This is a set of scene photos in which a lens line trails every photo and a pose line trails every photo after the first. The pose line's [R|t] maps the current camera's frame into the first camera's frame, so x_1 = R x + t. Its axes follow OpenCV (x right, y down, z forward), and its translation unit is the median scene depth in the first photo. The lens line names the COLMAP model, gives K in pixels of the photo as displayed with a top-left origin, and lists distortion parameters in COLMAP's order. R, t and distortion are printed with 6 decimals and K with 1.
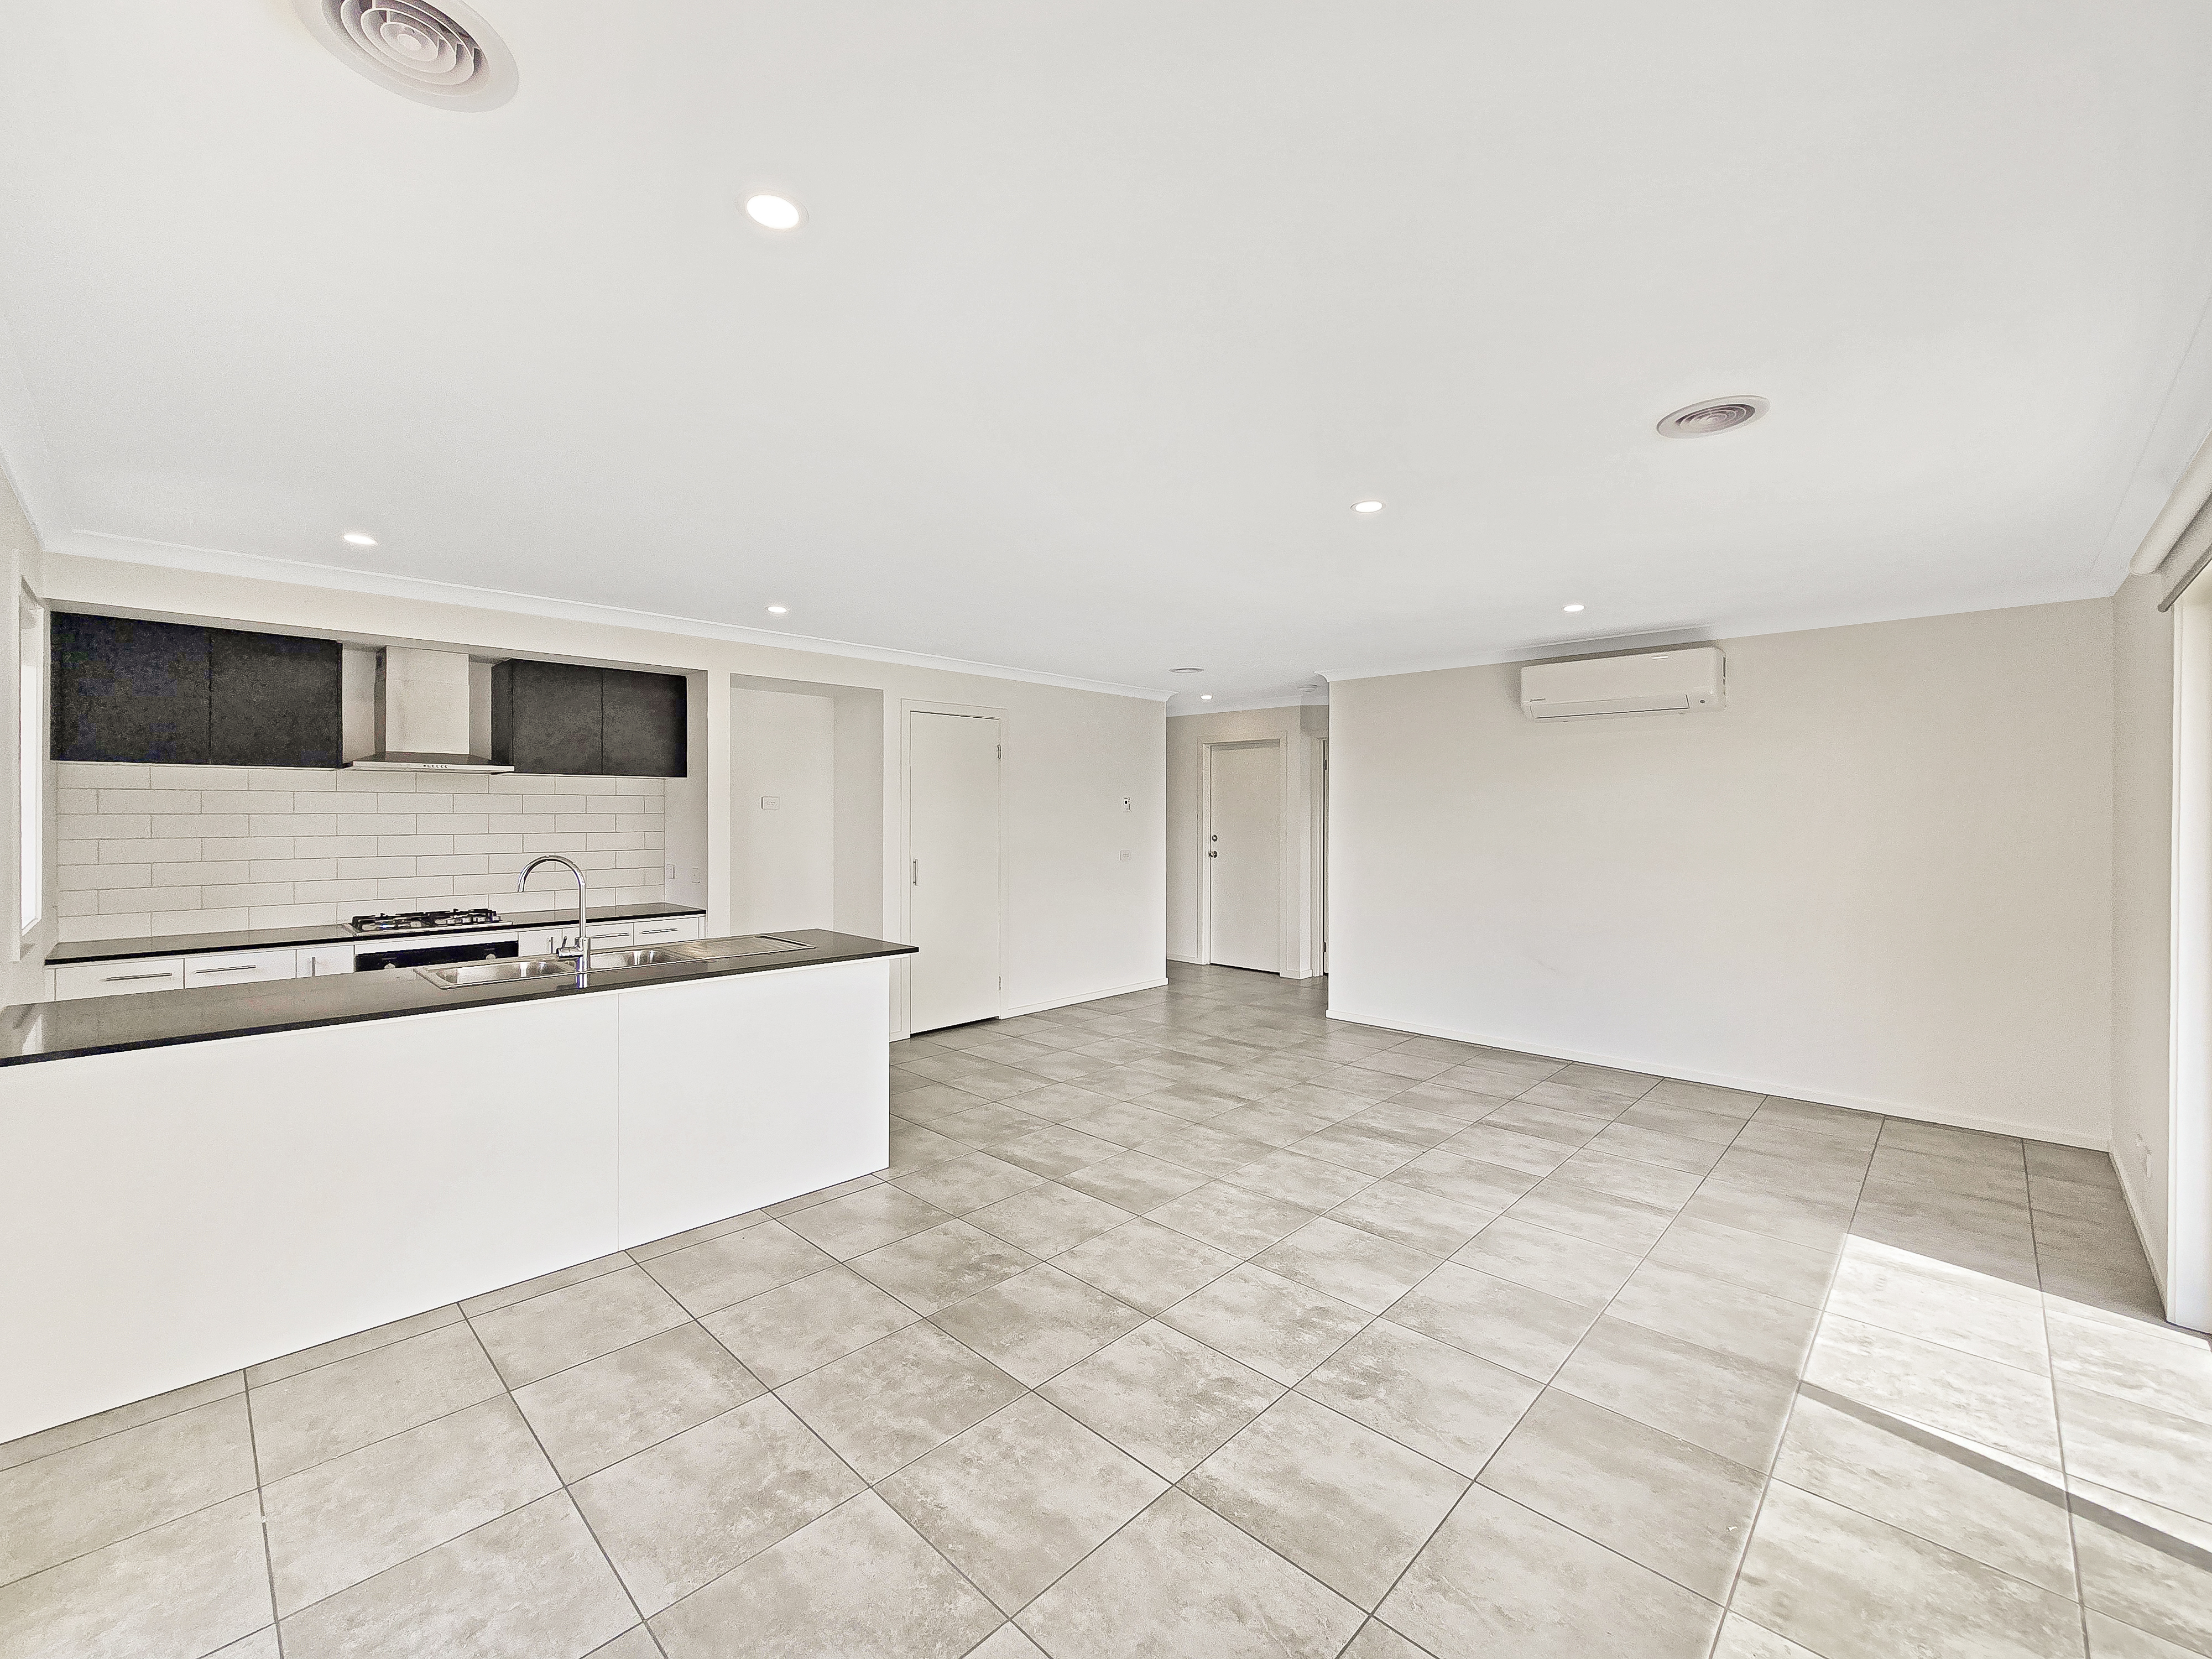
lens RADIAL K [[916.7, 0, 1105.6], [0, 916.7, 815.6], [0, 0, 1]] dist [-0.003710, 0.000373]
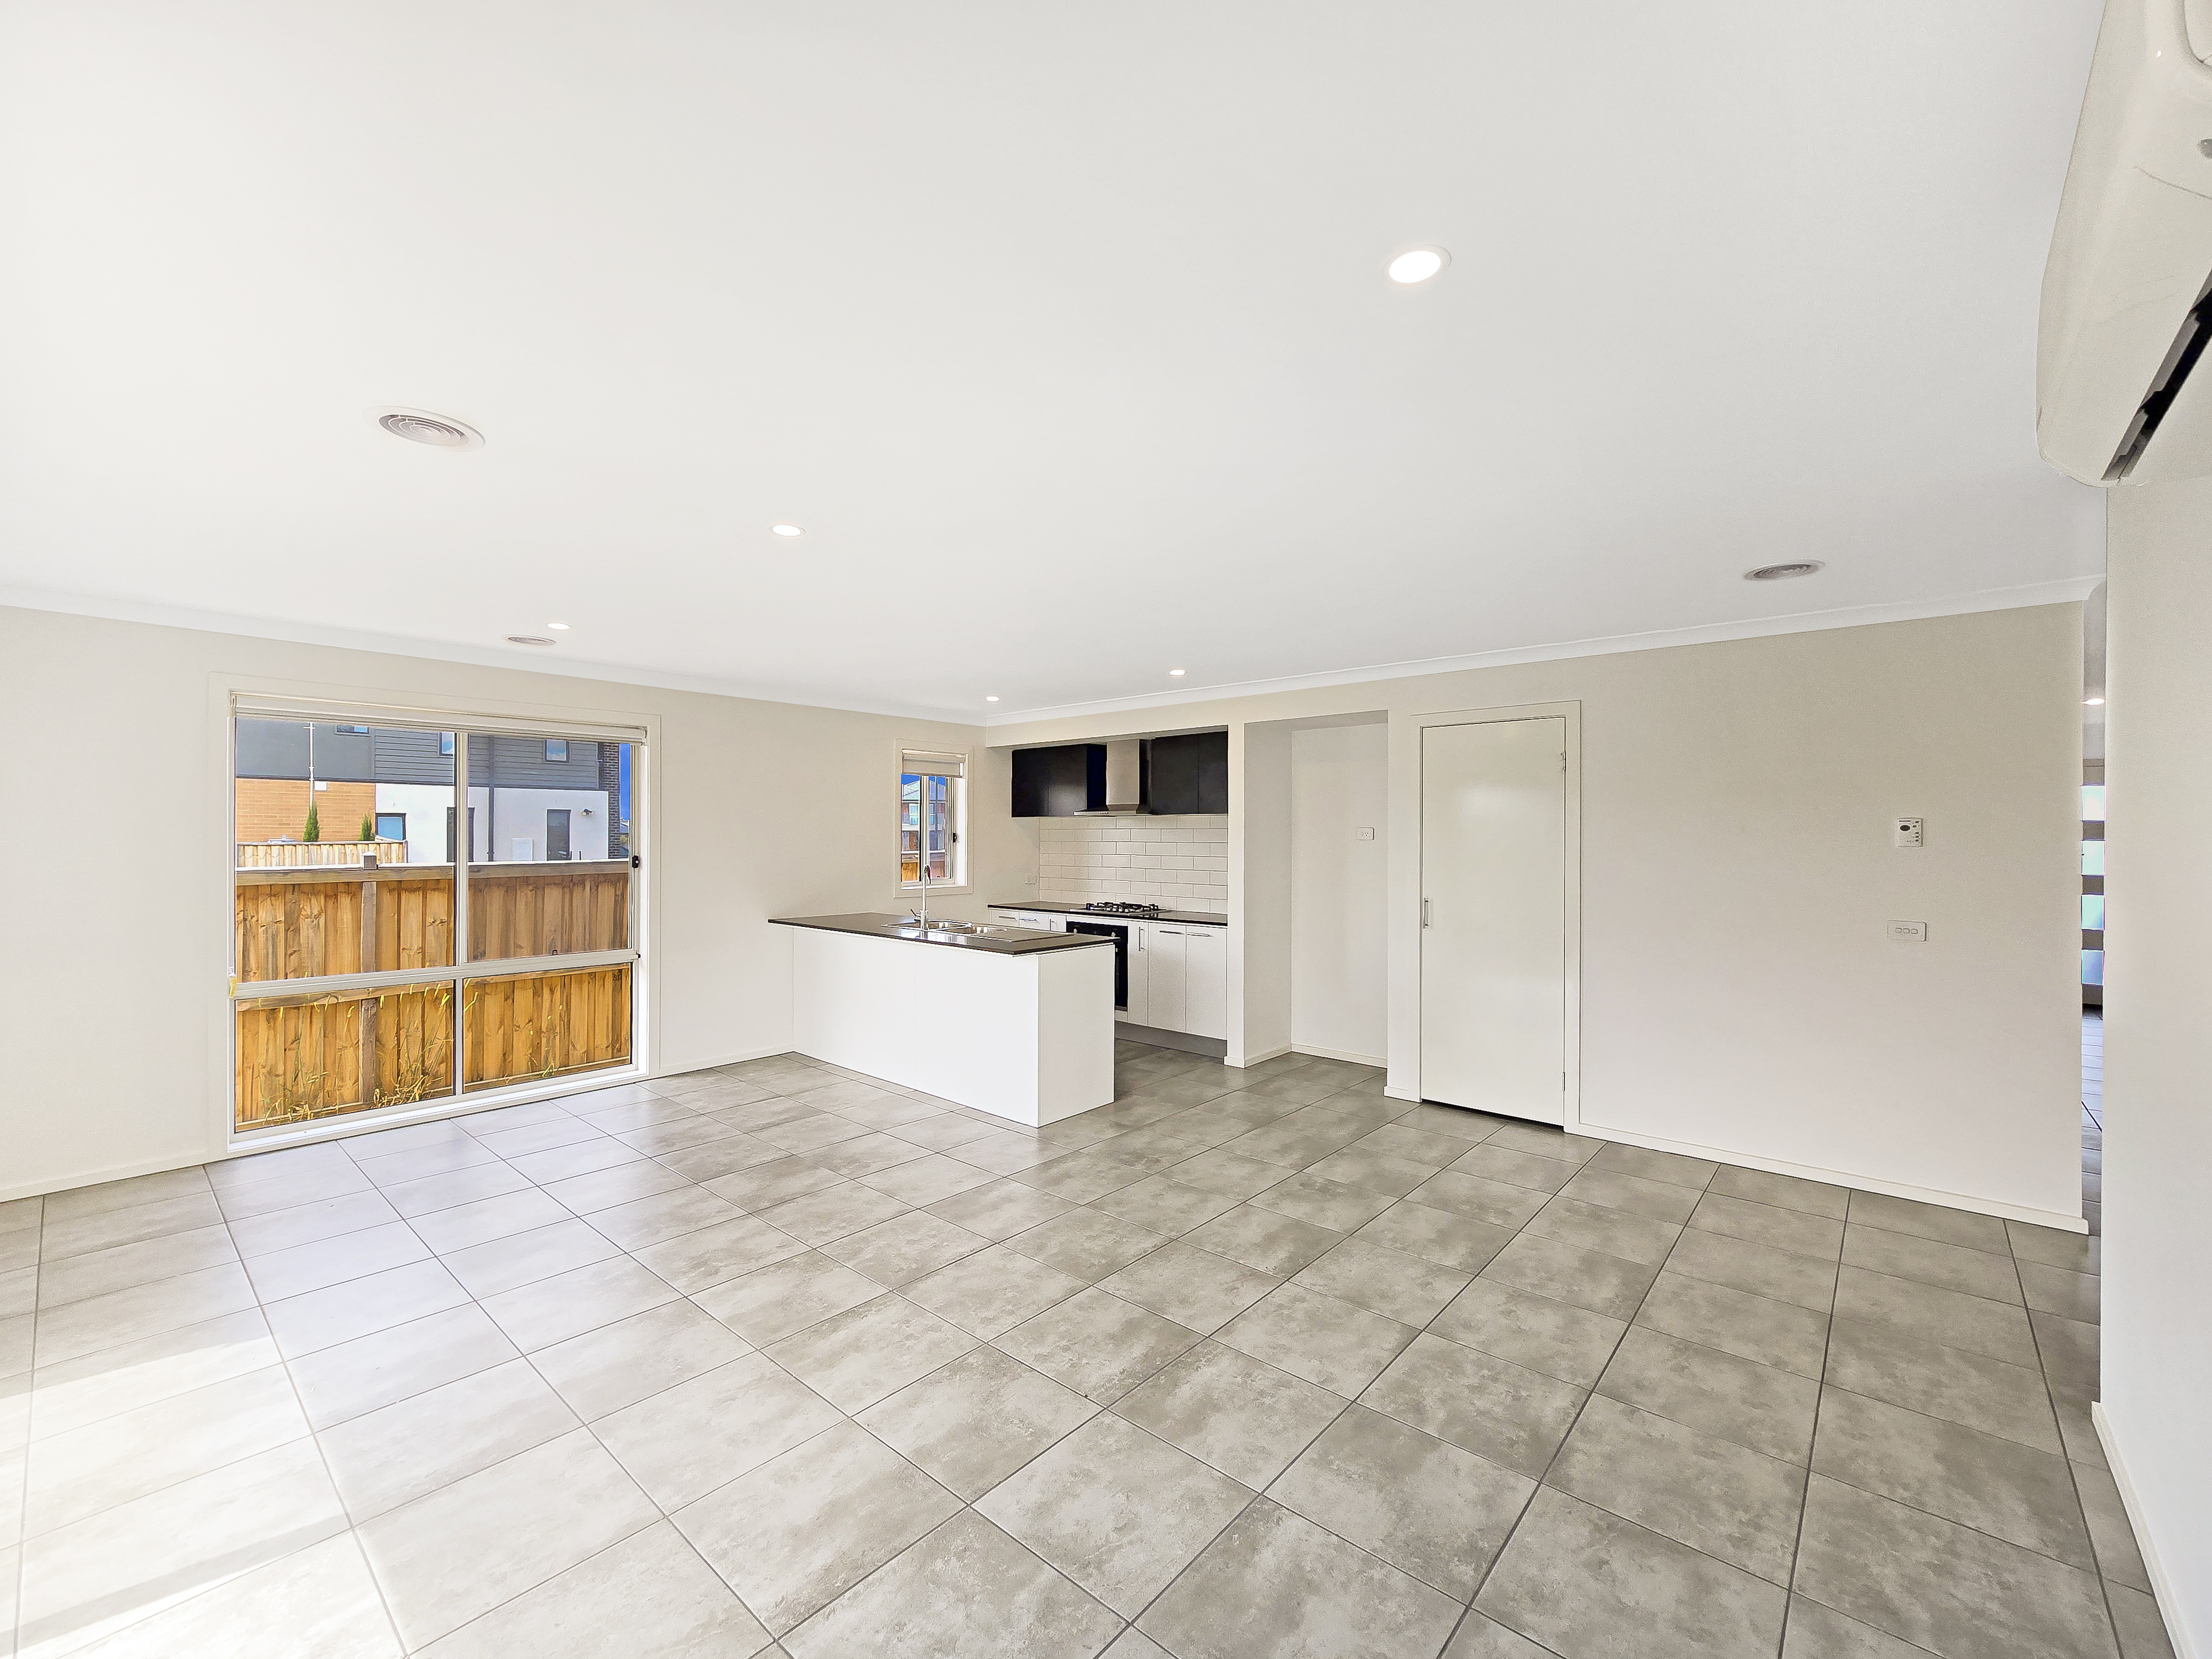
lens RADIAL K [[916.7, 0, 1091.7], [0, 916.7, 865.9], [0, 0, 1]] dist [-0.003710, 0.000373]
pose [[0.036201, 0.028964, -0.998925, 0.961059], [-0.006155, 0.999567, 0.028759, -0.008658], [0.999326, 0.005107, 0.036364, 0.985279]]
